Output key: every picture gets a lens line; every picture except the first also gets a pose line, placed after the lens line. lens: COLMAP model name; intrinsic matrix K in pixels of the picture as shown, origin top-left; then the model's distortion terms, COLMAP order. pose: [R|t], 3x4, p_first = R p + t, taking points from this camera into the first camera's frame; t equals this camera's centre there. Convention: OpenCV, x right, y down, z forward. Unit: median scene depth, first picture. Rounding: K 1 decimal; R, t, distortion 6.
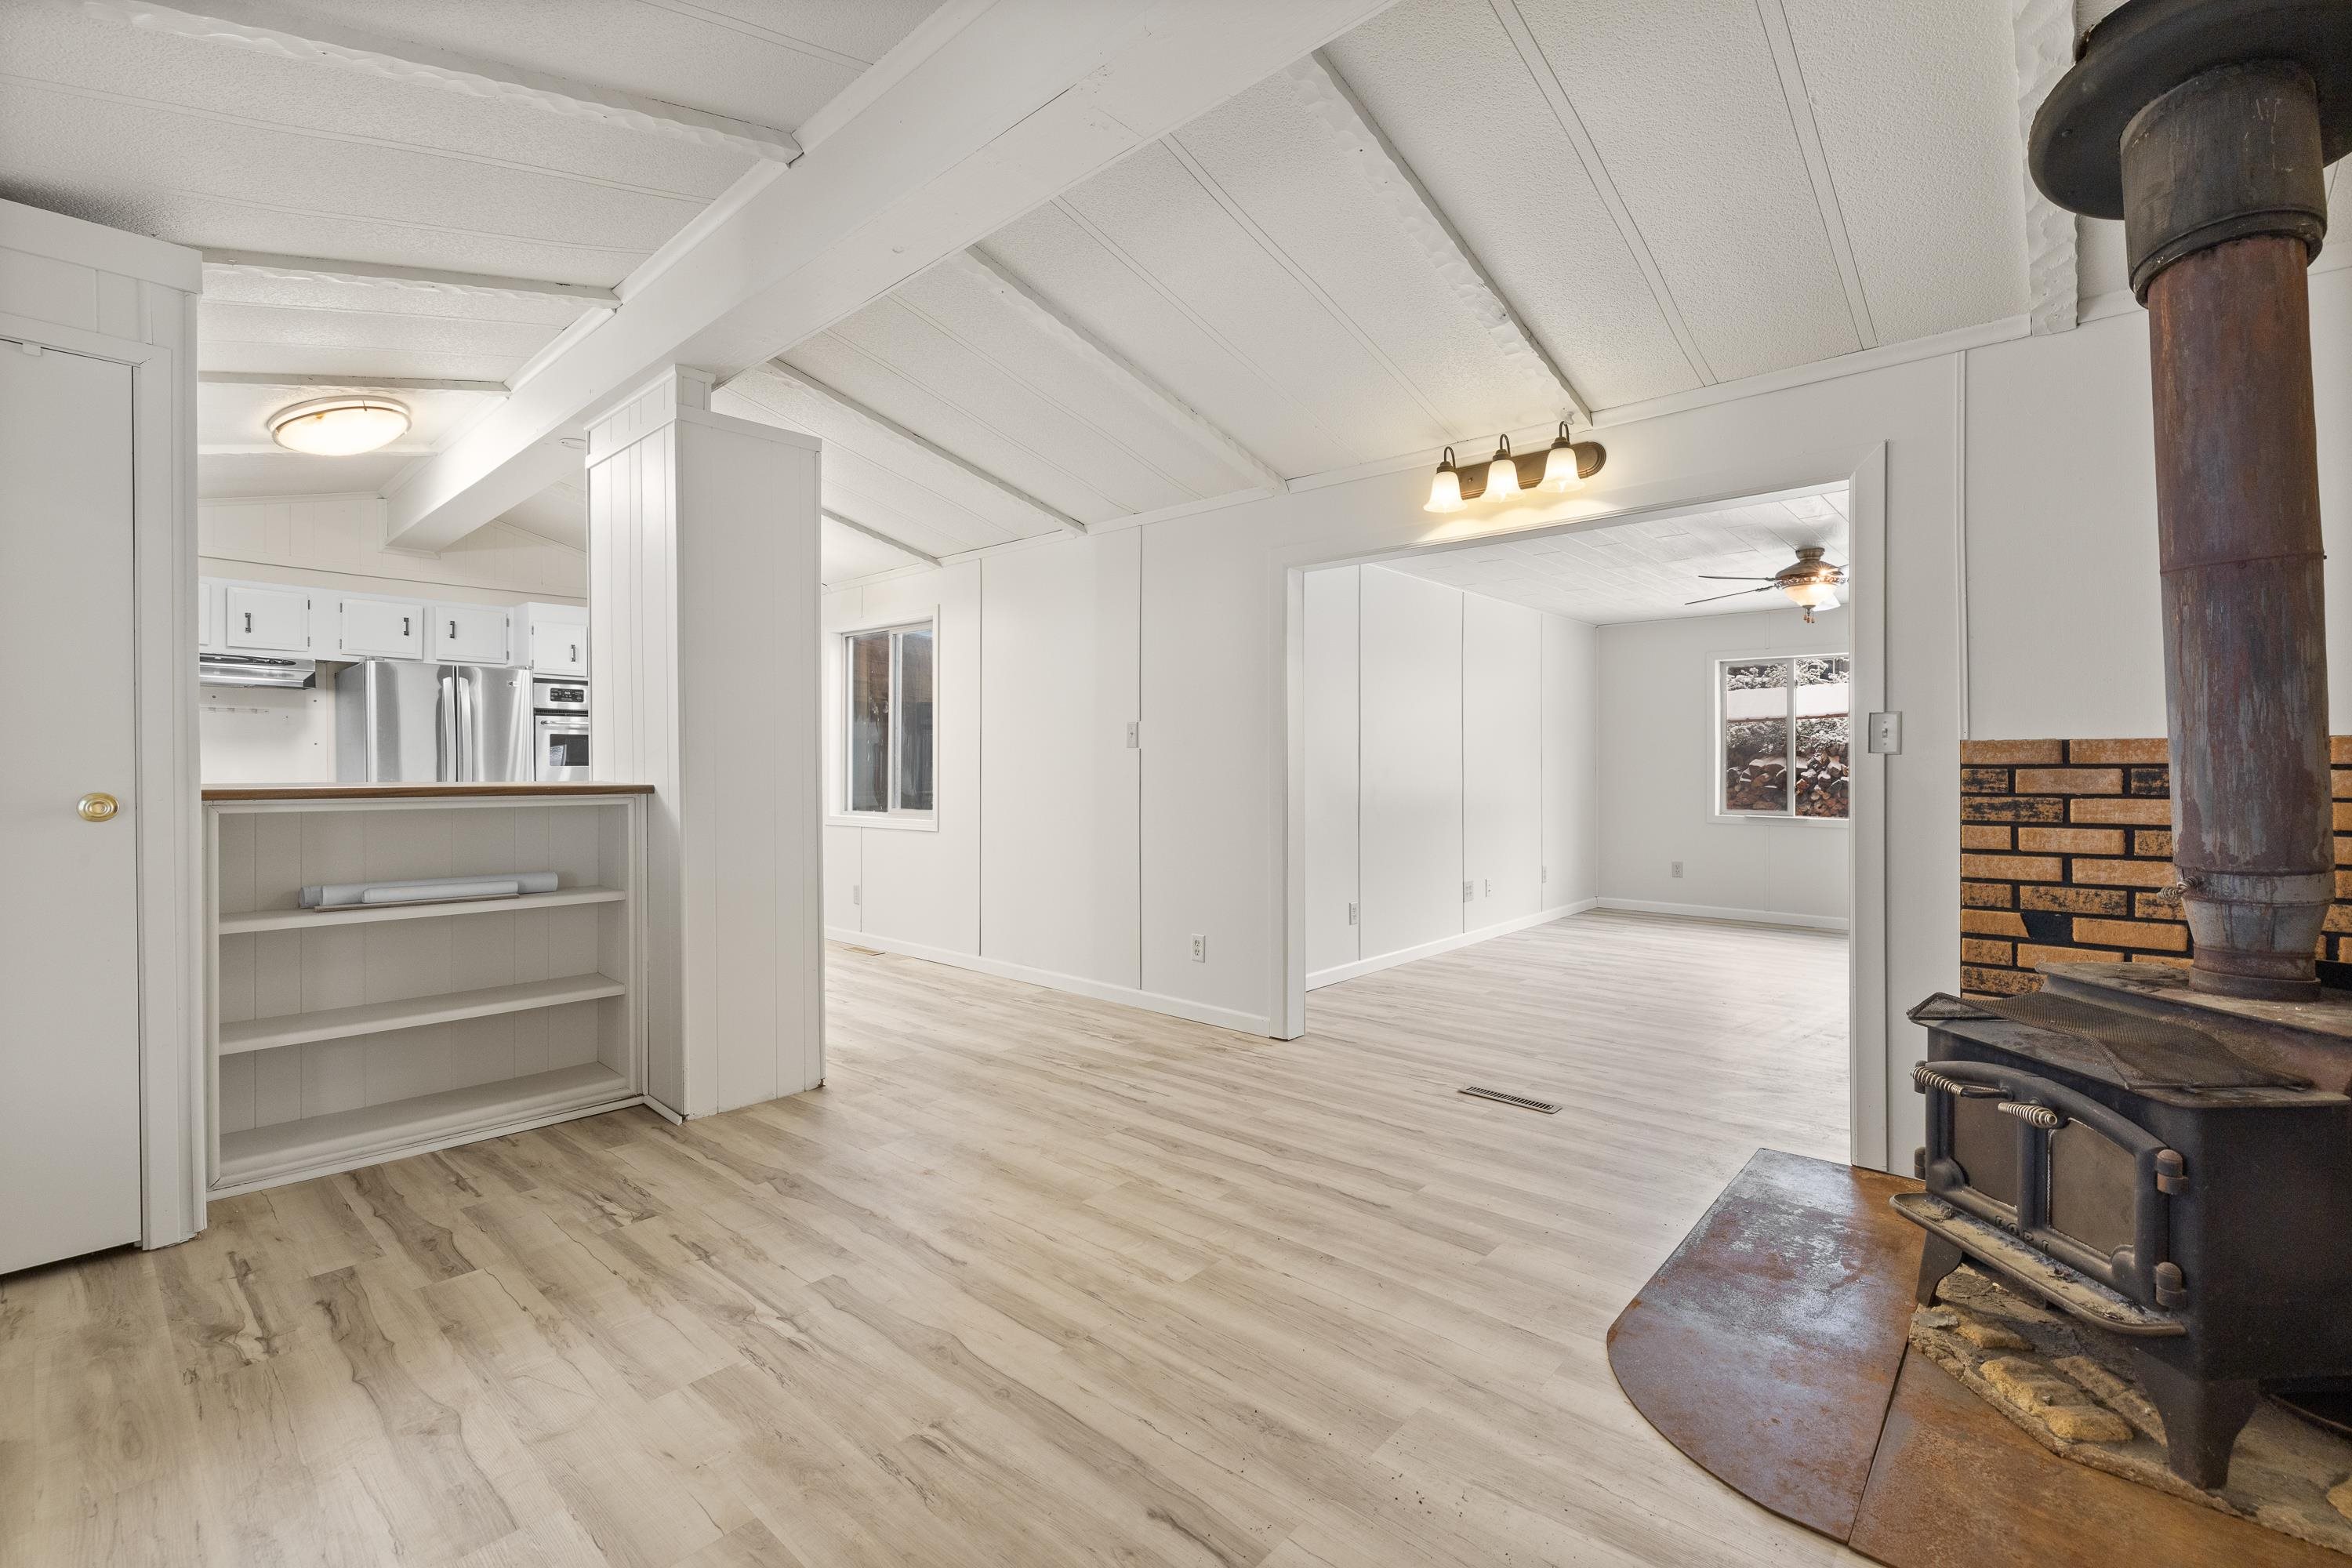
lens RADIAL K [[1019.2, 0, 1192.7], [0, 1019.2, 787.9], [0, 0, 1]] dist [-0.000024, -0.000396]
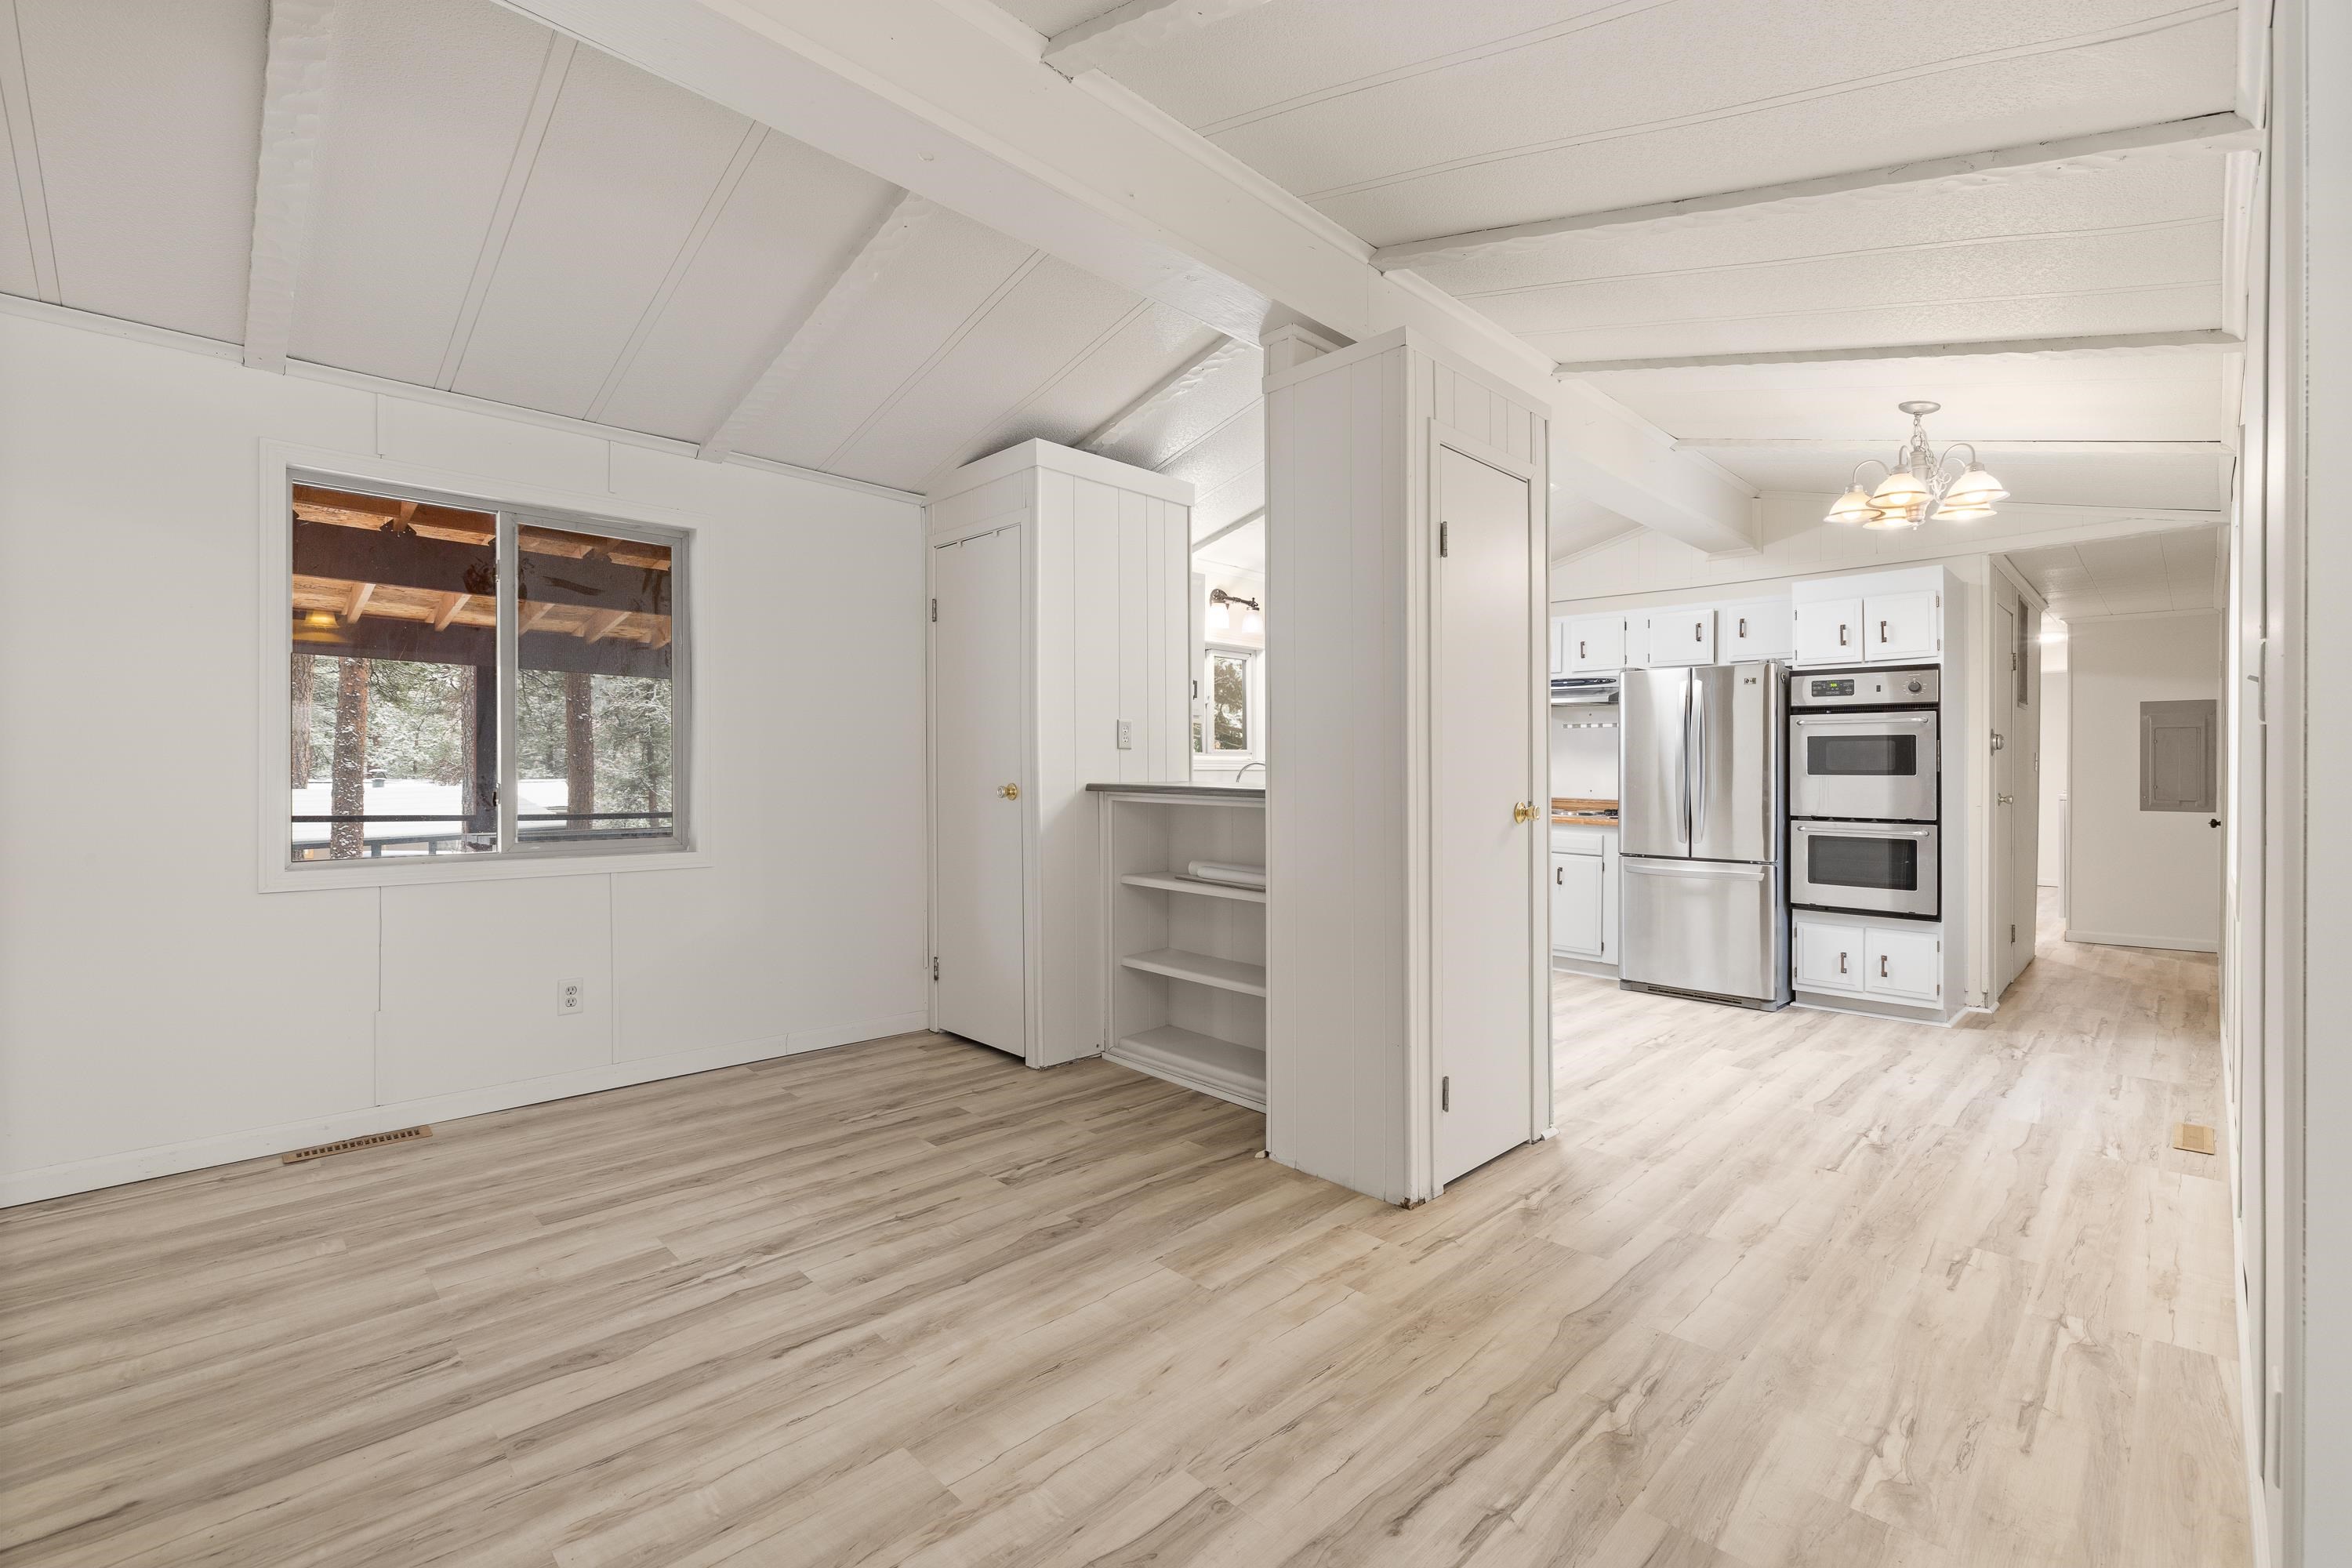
lens RADIAL K [[1019.2, 0, 1185.7], [0, 1019.2, 771.2], [0, 0, 1]] dist [-0.000024, -0.000396]
pose [[-0.070025, -0.000141, -0.997545, 0.535180], [-0.031032, 0.999516, 0.002037, -0.023380], [0.997062, 0.031098, -0.069996, 1.259246]]
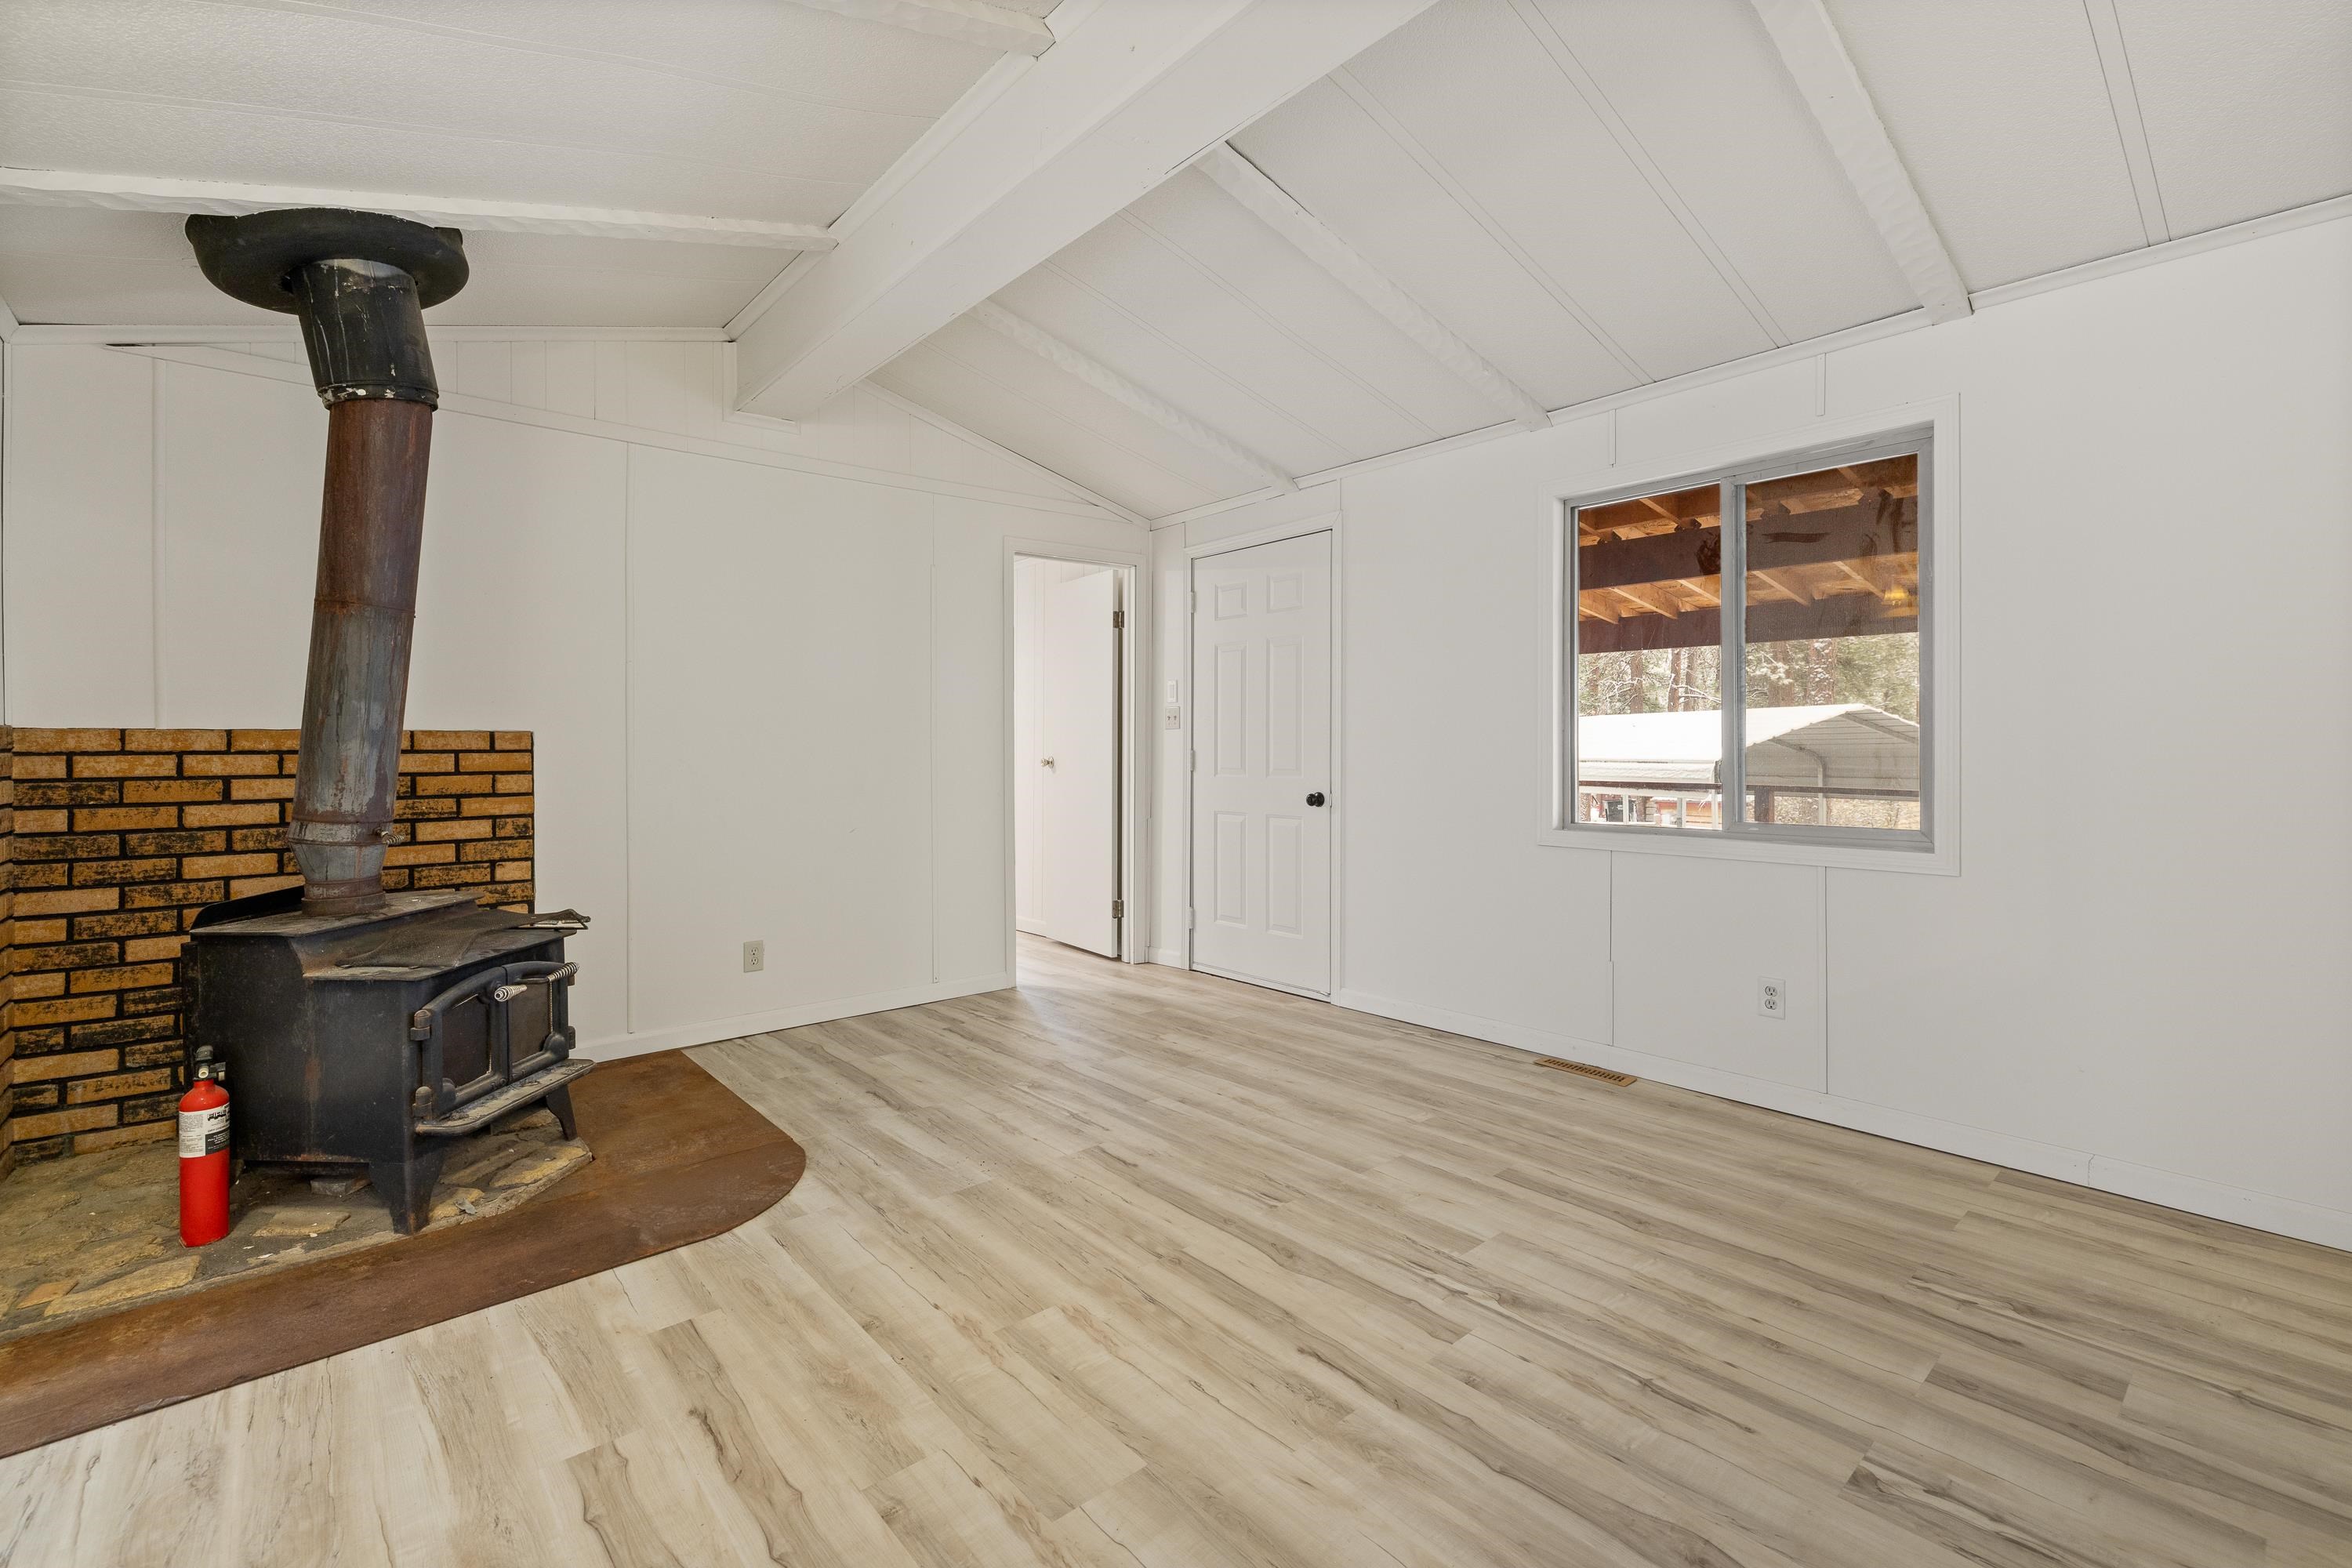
lens RADIAL K [[1019.2, 0, 1186.1], [0, 1019.2, 770.9], [0, 0, 1]] dist [-0.000024, -0.000396]
pose [[-0.990849, 0.004424, 0.134900, -0.223878], [0.010951, 0.998803, 0.047676, -0.033241], [-0.134528, 0.048717, -0.989712, 1.640946]]
